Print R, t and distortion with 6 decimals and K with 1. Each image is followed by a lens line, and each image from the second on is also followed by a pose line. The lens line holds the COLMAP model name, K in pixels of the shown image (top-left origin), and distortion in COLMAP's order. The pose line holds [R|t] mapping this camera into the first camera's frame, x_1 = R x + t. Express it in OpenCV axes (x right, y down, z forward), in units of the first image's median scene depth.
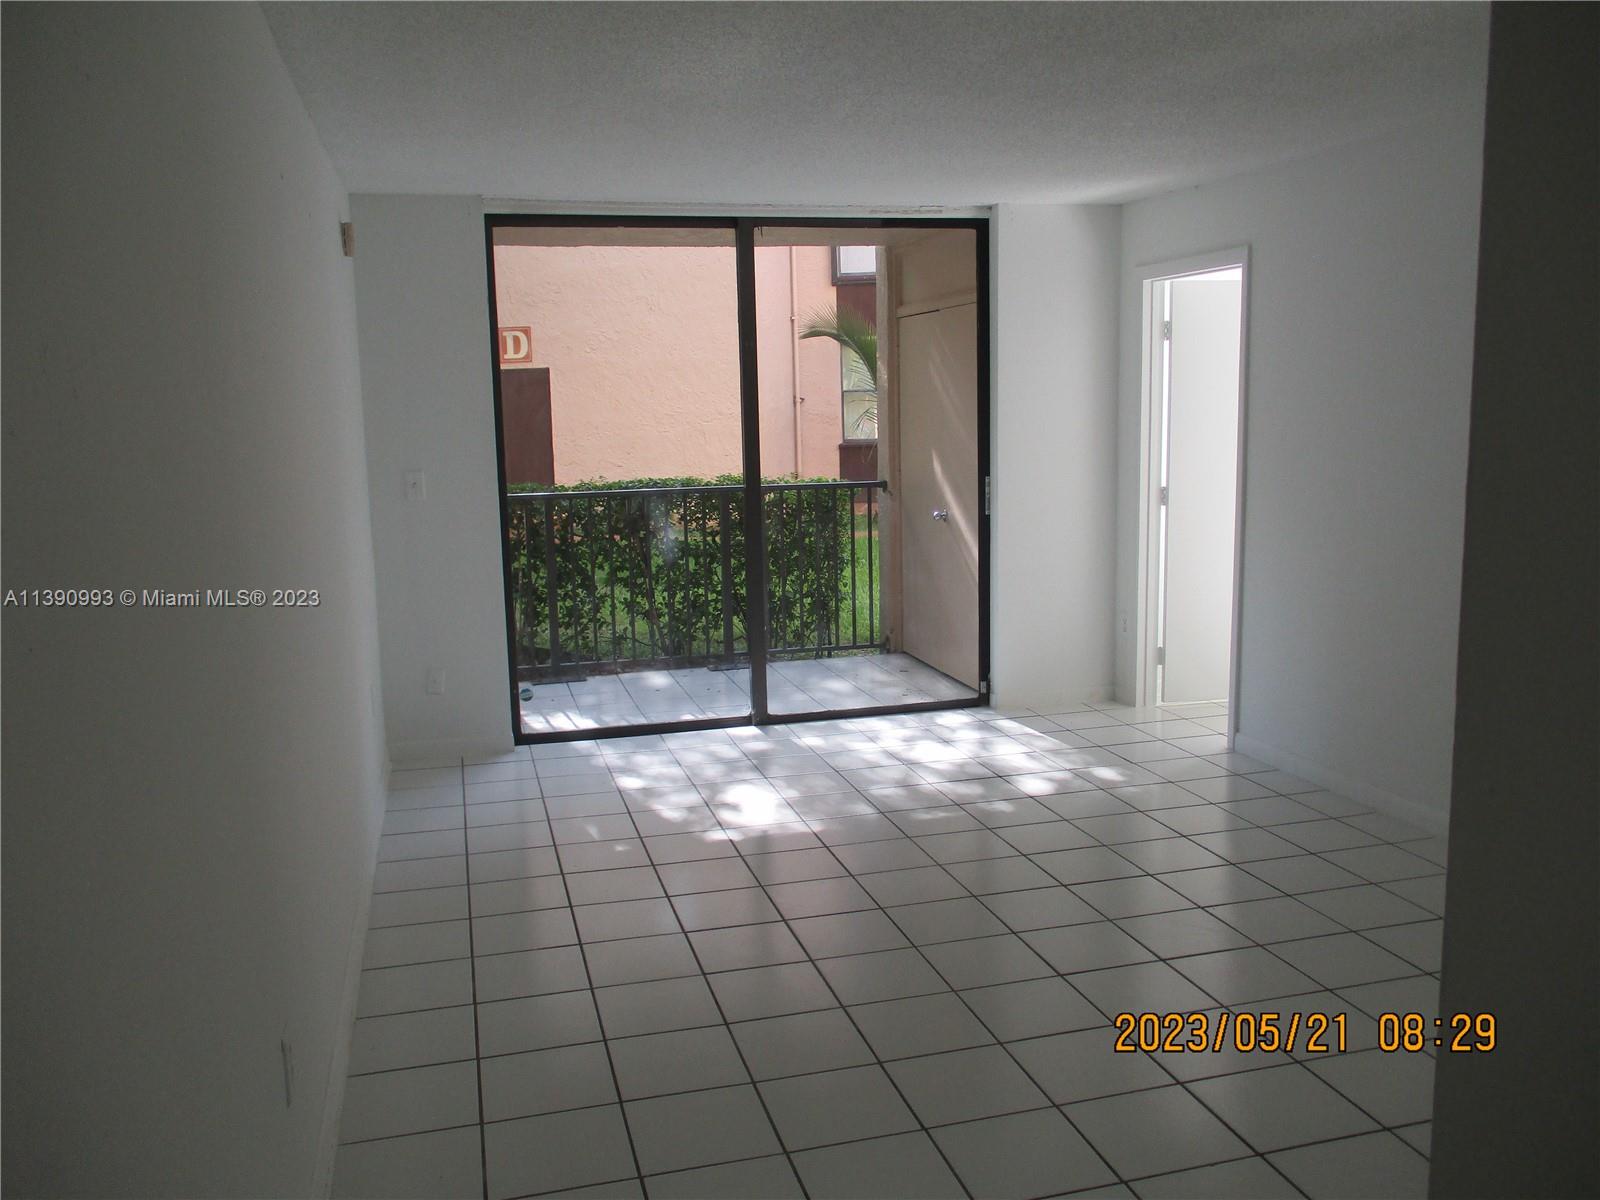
lens RADIAL K [[1338.1, 0, 795.4], [0, 1338.1, 602.9], [0, 0, 1]] dist [-0.022203, 0.003263]
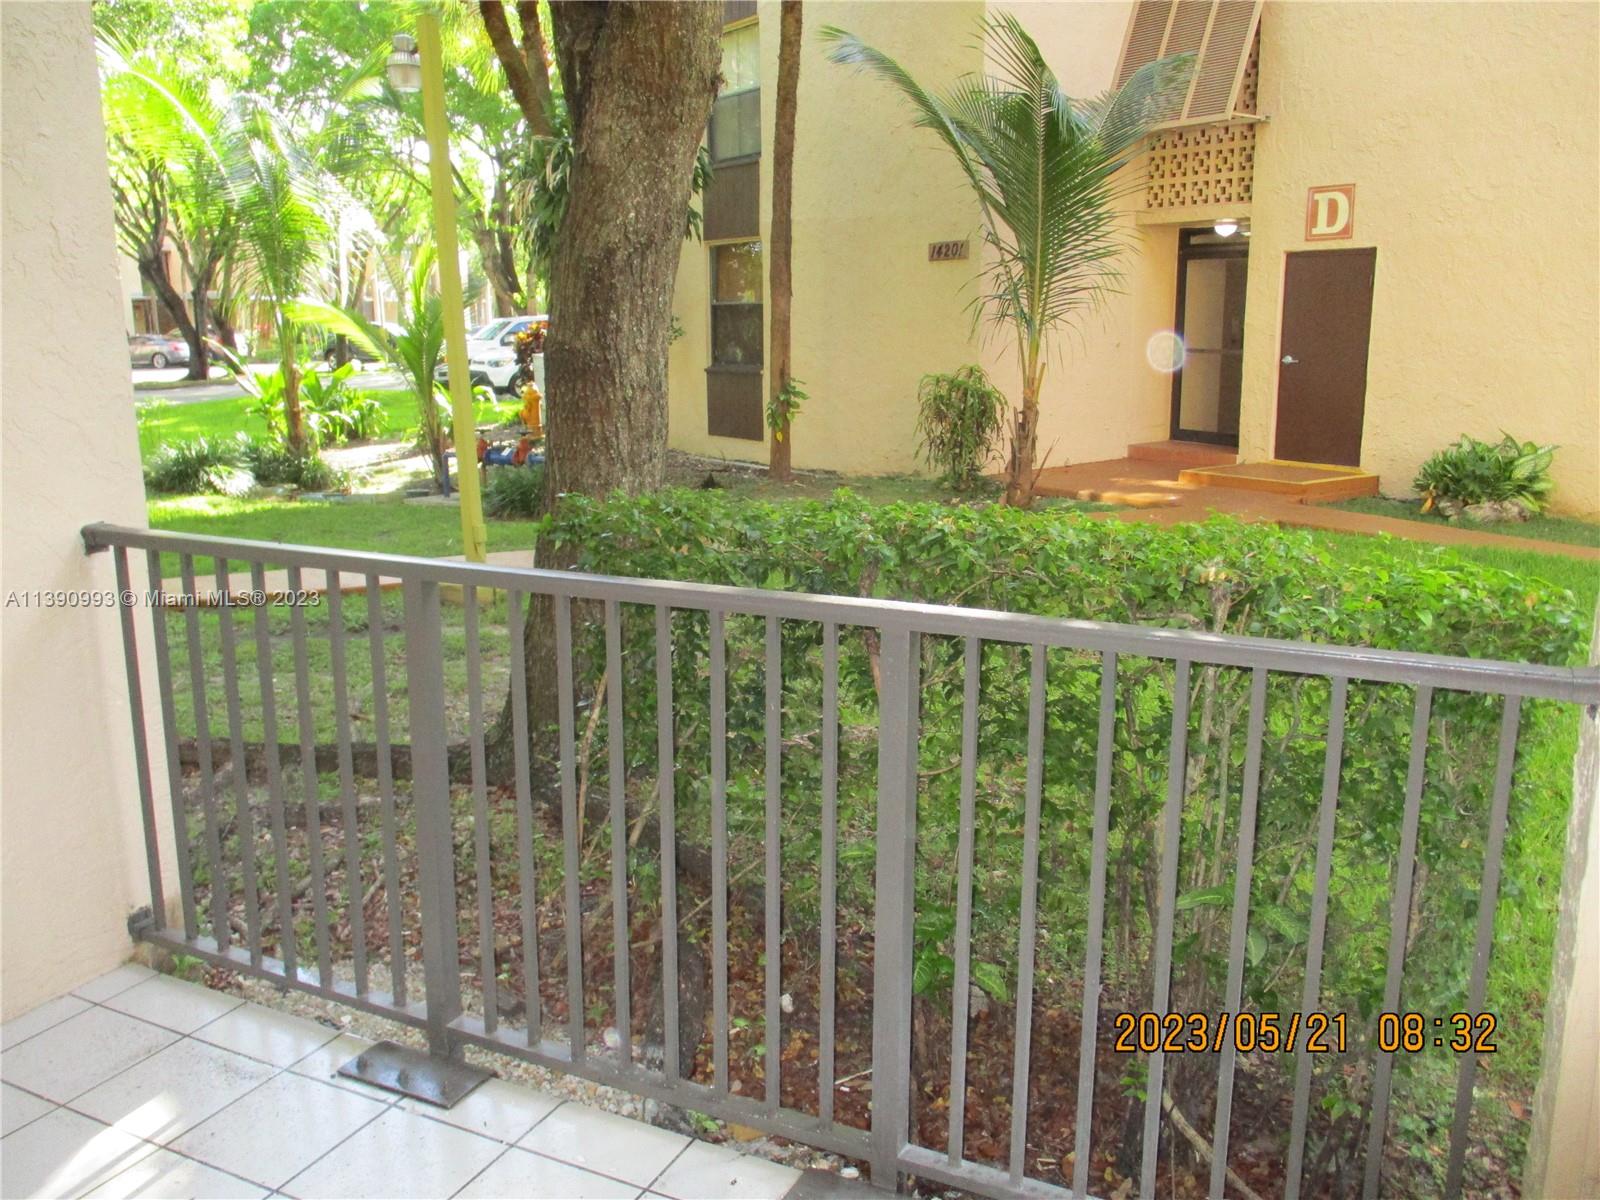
lens RADIAL K [[1338.1, 0, 797.1], [0, 1338.1, 601.0], [0, 0, 1]] dist [-0.022203, 0.003263]
pose [[0.753163, 0.154367, -0.639466, 0.118714], [-0.106656, 0.987871, 0.112852, -0.127833], [0.649130, -0.016793, 0.760492, 0.843920]]
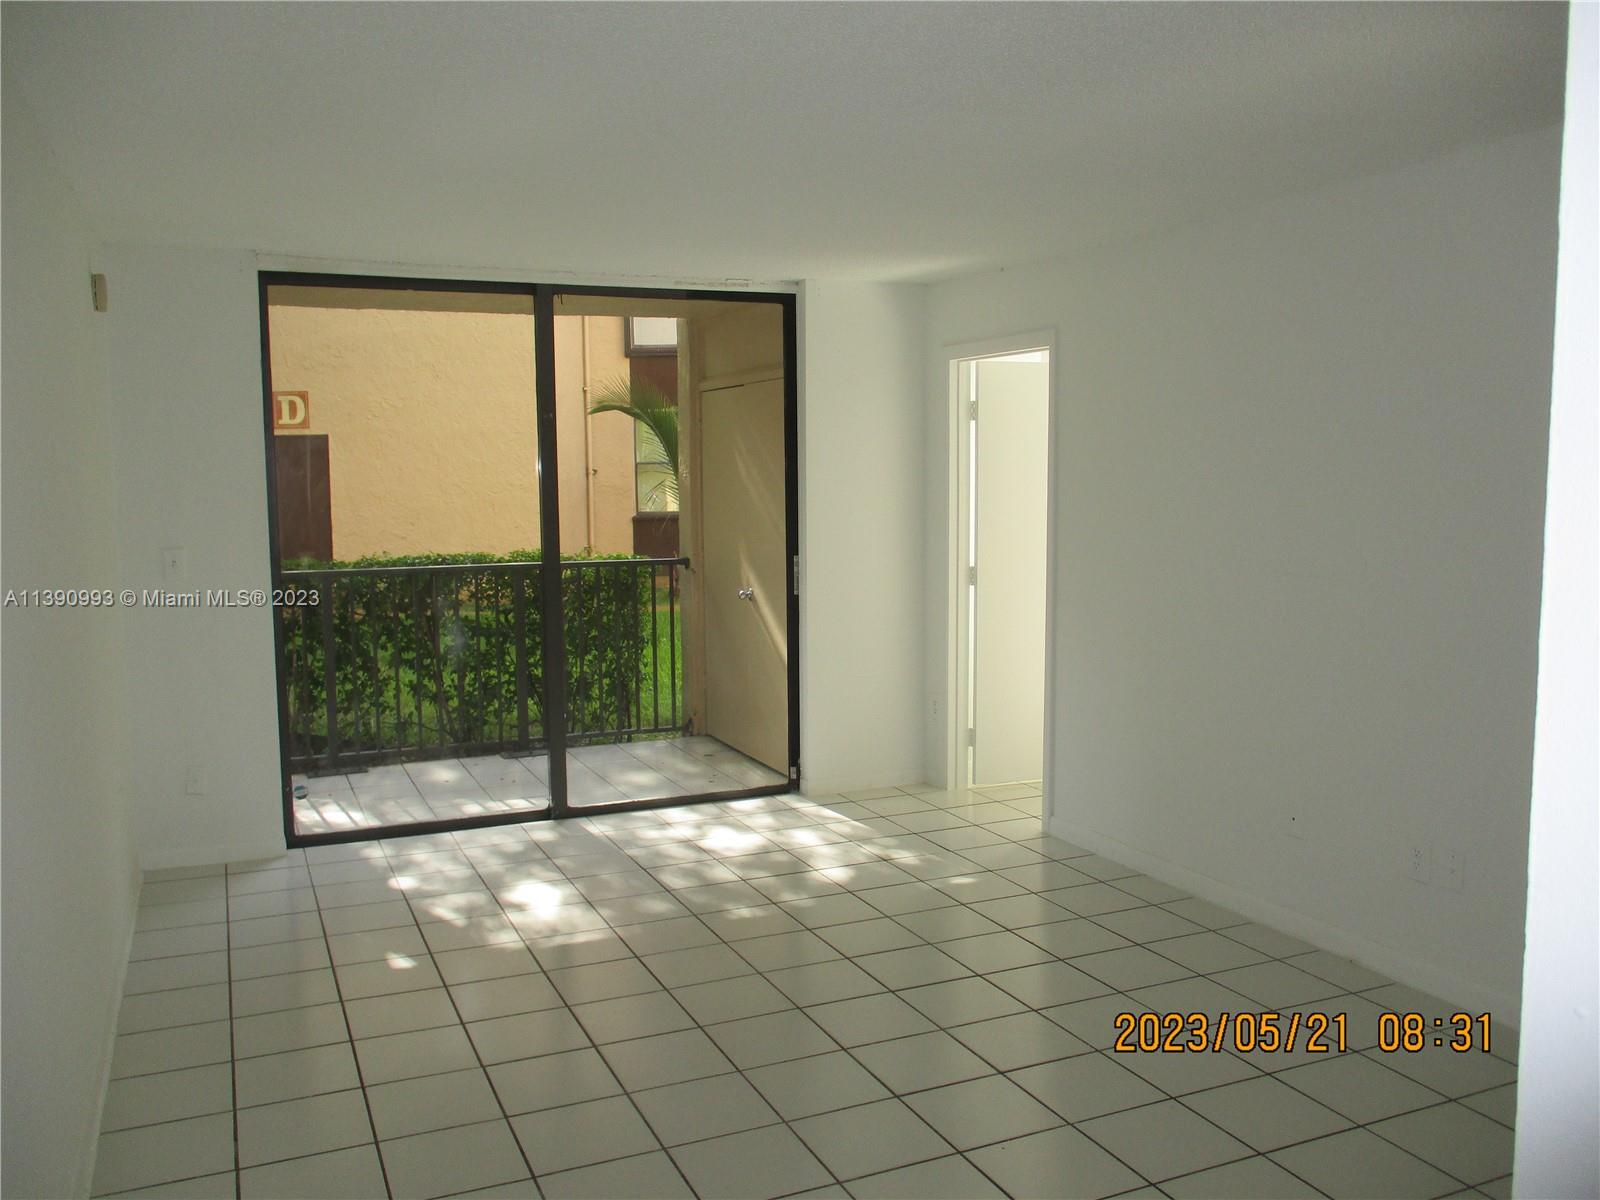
lens RADIAL K [[1338.1, 0, 791.2], [0, 1338.1, 607.1], [0, 0, 1]] dist [-0.022203, 0.003263]
pose [[0.988229, -0.001395, 0.152972, -0.008001], [0.008945, 0.998775, -0.048675, -0.008764], [-0.152717, 0.049471, 0.987031, 0.036626]]
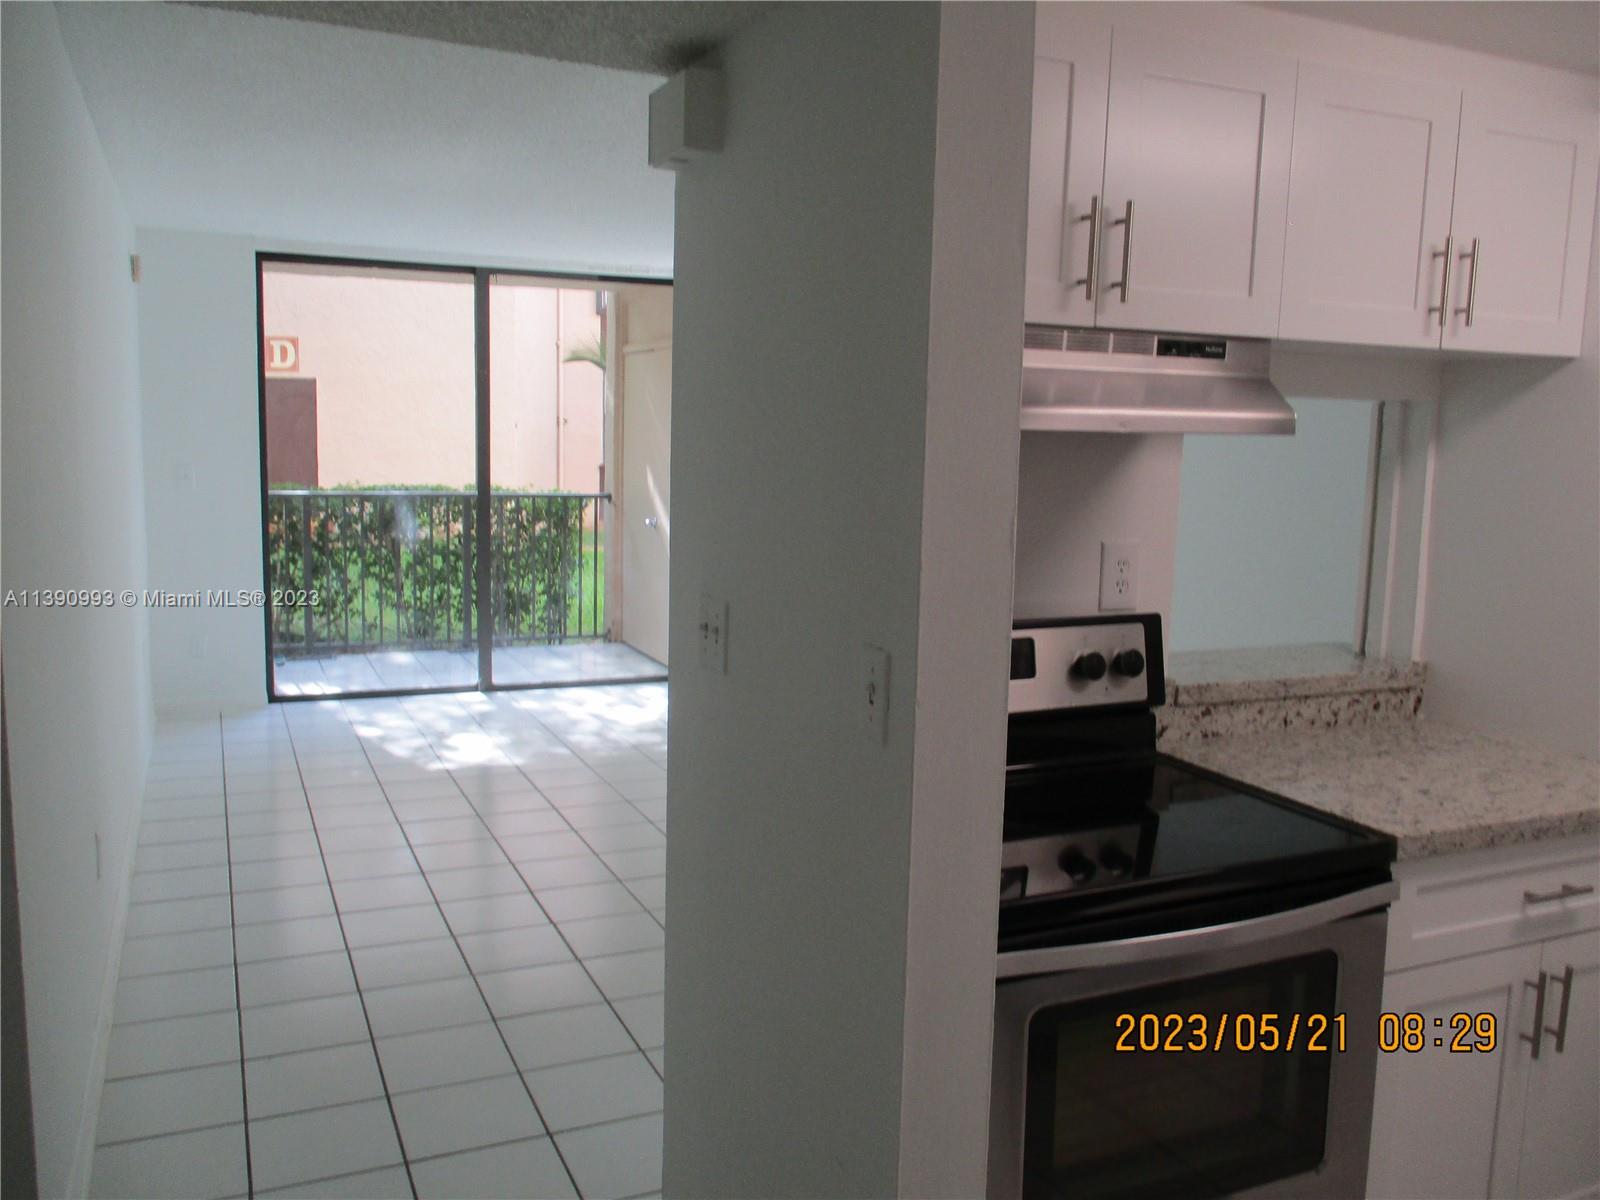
lens RADIAL K [[1338.1, 0, 796.2], [0, 1338.1, 602.6], [0, 0, 1]] dist [-0.022203, 0.003263]
pose [[0.986016, 0.025214, 0.164735, 0.042114], [-0.021983, 0.999529, -0.021411, 0.027741], [-0.165197, 0.017490, 0.986105, -0.187744]]
